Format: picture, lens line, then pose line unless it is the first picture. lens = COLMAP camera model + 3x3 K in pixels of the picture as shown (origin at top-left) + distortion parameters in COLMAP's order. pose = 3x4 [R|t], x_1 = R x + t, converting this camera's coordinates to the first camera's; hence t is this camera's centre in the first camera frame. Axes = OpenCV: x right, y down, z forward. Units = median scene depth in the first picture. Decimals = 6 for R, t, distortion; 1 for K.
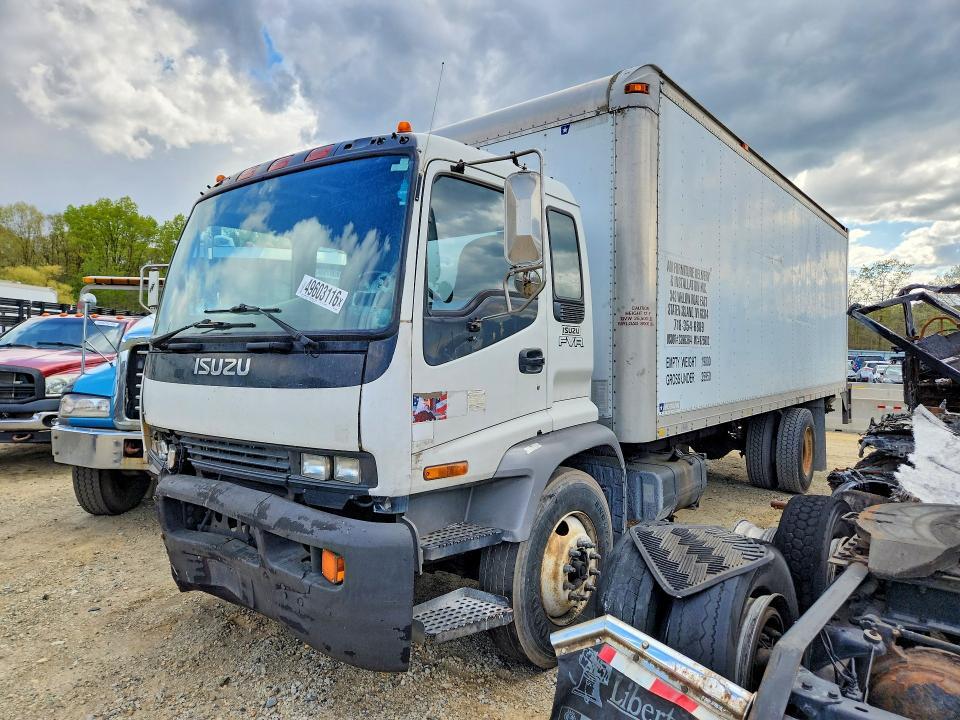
lens RADIAL K [[647.5, 0, 476.8], [0, 647.5, 350.5], [0, 0, 1]] dist [0.061197, -0.038592]
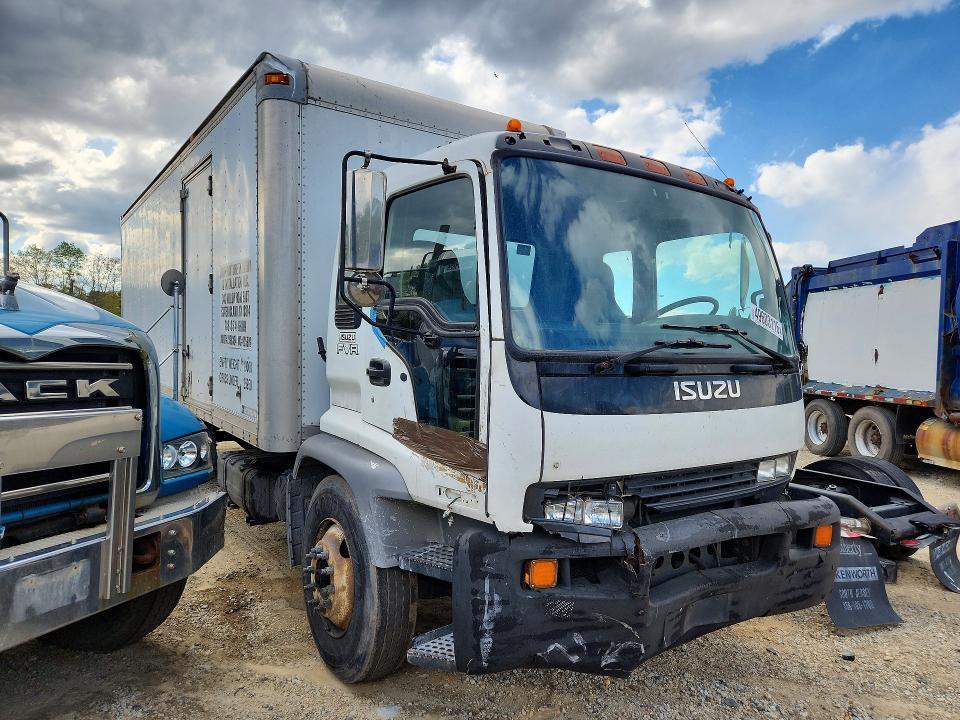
lens RADIAL K [[647.5, 0, 482.1], [0, 647.5, 369.0], [0, 0, 1]] dist [0.061197, -0.038592]
pose [[0.294294, -0.027695, 0.955313, -1.432403], [-0.015085, 0.999321, 0.033617, -0.032785], [-0.955596, -0.024304, 0.293677, 1.086837]]
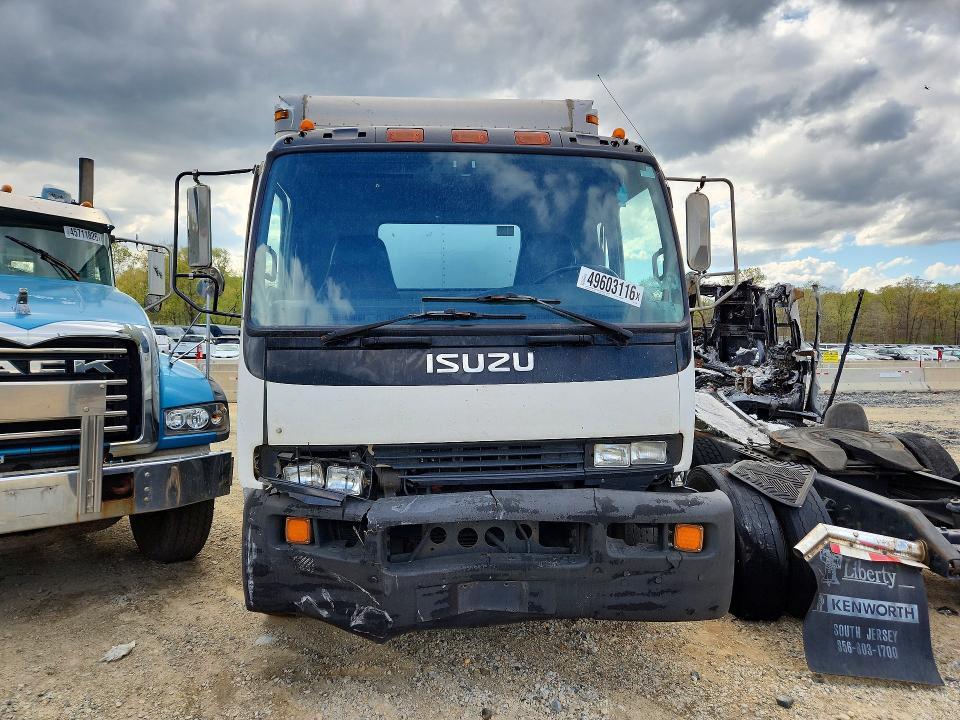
lens RADIAL K [[647.5, 0, 478.6], [0, 647.5, 356.5], [0, 0, 1]] dist [0.061197, -0.038592]
pose [[0.719903, -0.028830, 0.693475, -1.050510], [0.015189, 0.999552, 0.025787, -0.006969], [-0.693908, -0.008031, 0.720019, 0.388617]]
